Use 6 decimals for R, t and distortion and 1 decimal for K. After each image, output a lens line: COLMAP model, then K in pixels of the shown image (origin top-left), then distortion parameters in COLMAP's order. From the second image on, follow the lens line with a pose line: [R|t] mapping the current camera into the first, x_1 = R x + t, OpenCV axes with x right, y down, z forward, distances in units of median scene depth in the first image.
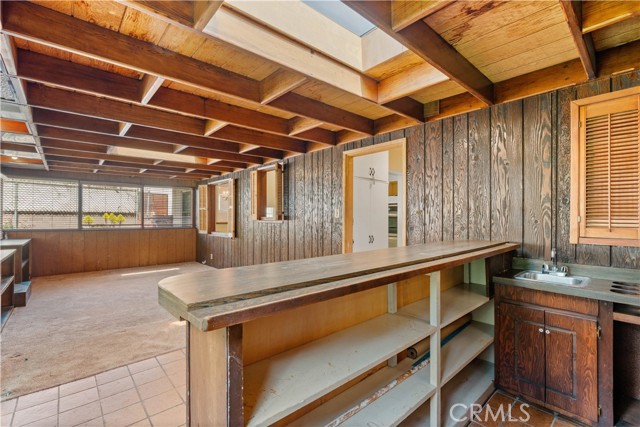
lens RADIAL K [[282.9, 0, 320.3], [0, 282.9, 214.7], [0, 0, 1]] dist [-0.009137, 0.000617]
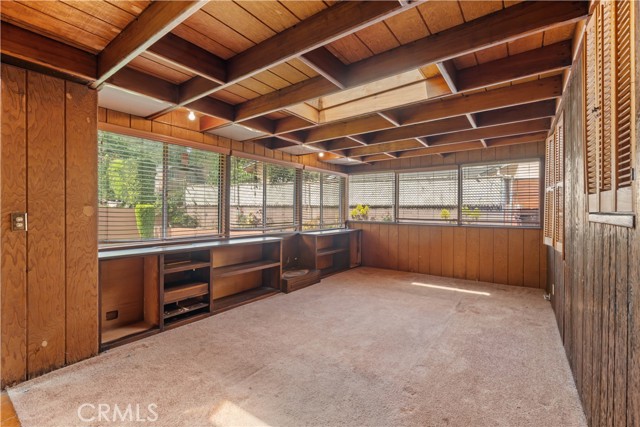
lens RADIAL K [[282.9, 0, 319.3], [0, 282.9, 211.5], [0, 0, 1]] dist [-0.009137, 0.000617]
pose [[0.213542, 0.003918, -0.976926, 0.013538], [0.003330, 0.999983, 0.004739, 0.005710], [0.976928, -0.004265, 0.213526, 0.538913]]
